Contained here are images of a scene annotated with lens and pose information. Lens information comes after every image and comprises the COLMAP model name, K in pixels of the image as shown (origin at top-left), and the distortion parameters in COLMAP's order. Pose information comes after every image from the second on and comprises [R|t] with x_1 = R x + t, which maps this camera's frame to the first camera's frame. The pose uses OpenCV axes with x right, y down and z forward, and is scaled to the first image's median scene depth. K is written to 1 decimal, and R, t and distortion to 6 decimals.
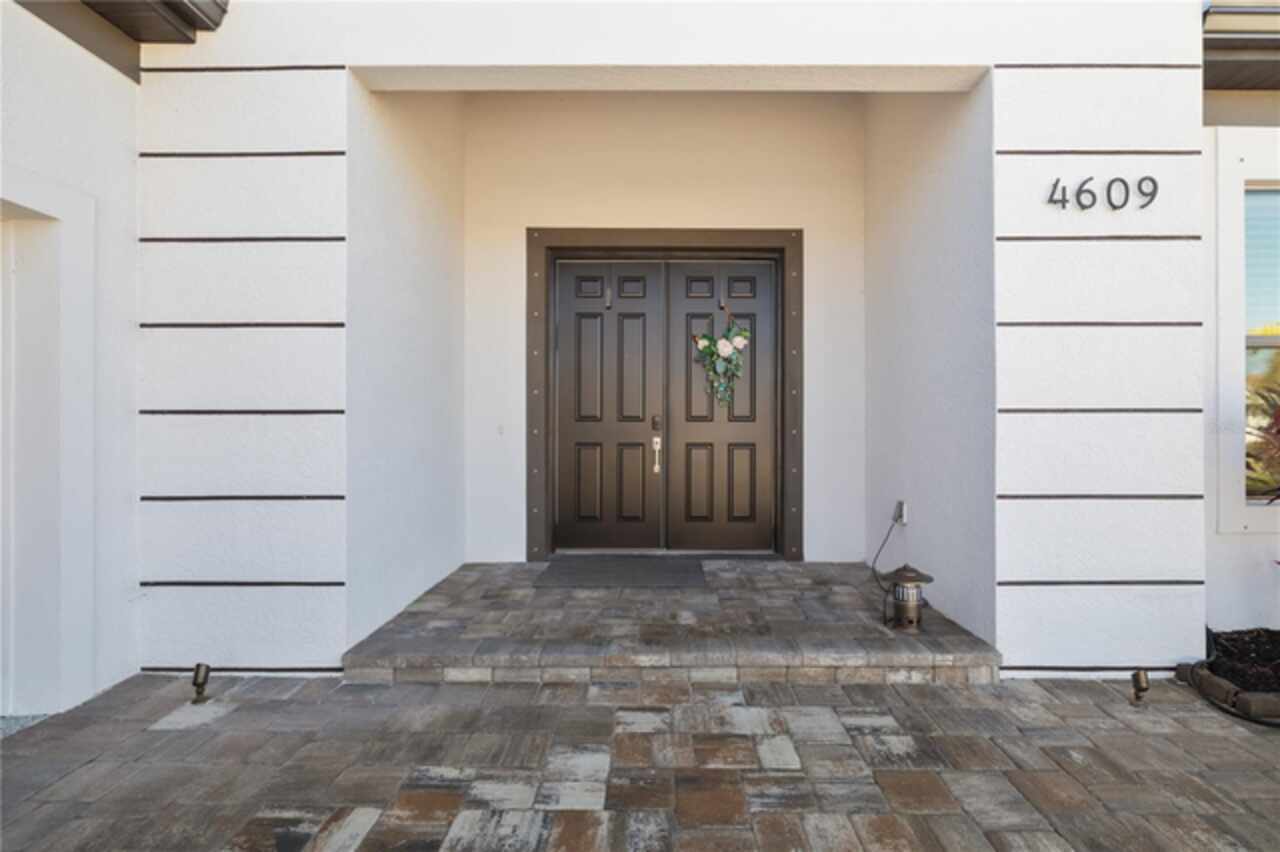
lens RADIAL K [[626.6, 0, 641.0], [0, 626.6, 426.7], [0, 0, 1]] dist [-0.002992, 0.000176]
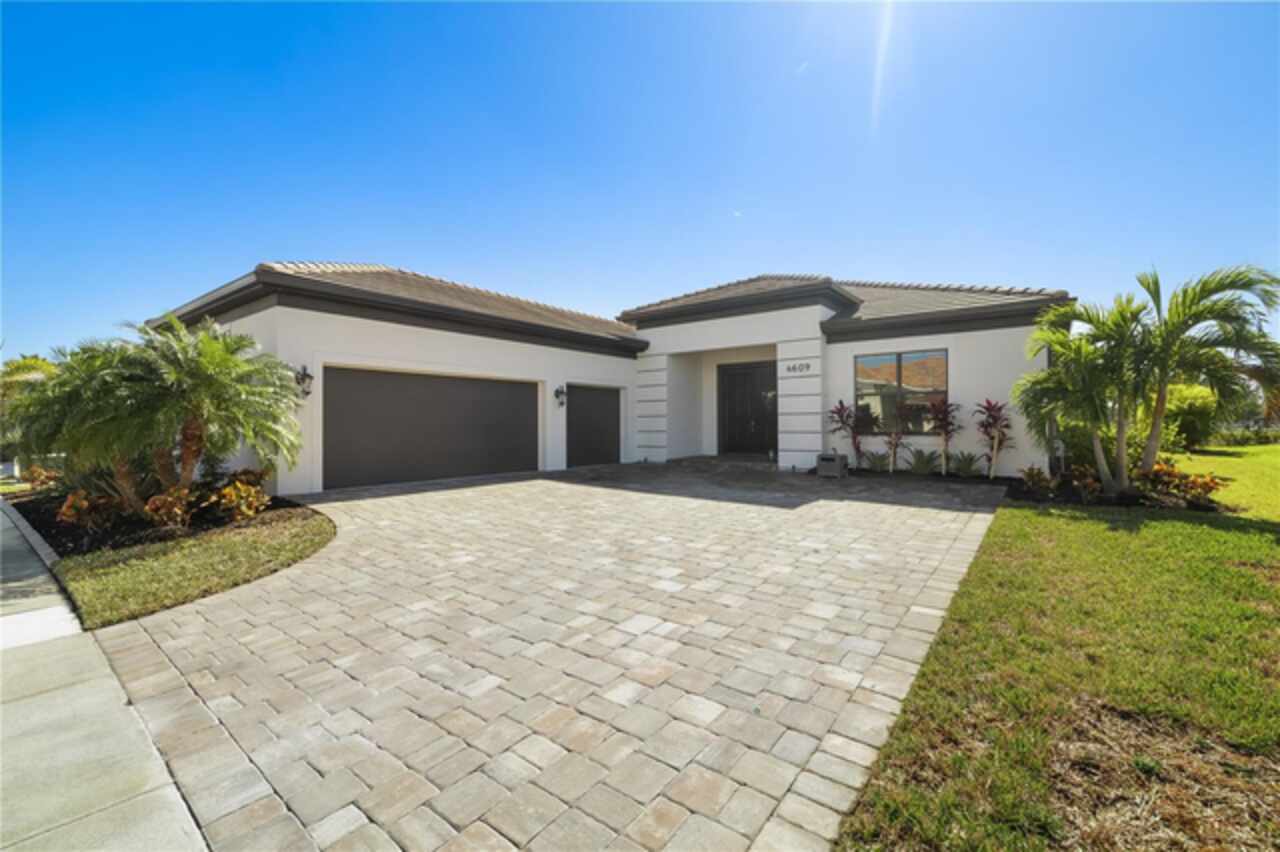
lens RADIAL K [[558.3, 0, 639.8], [0, 558.3, 424.1], [0, 0, 1]] dist [0.004244, -0.000946]
pose [[0.782223, -0.004799, -0.622979, 2.399990], [0.007968, 0.999966, 0.002302, 0.030528], [0.622947, -0.006765, 0.782235, -2.995280]]
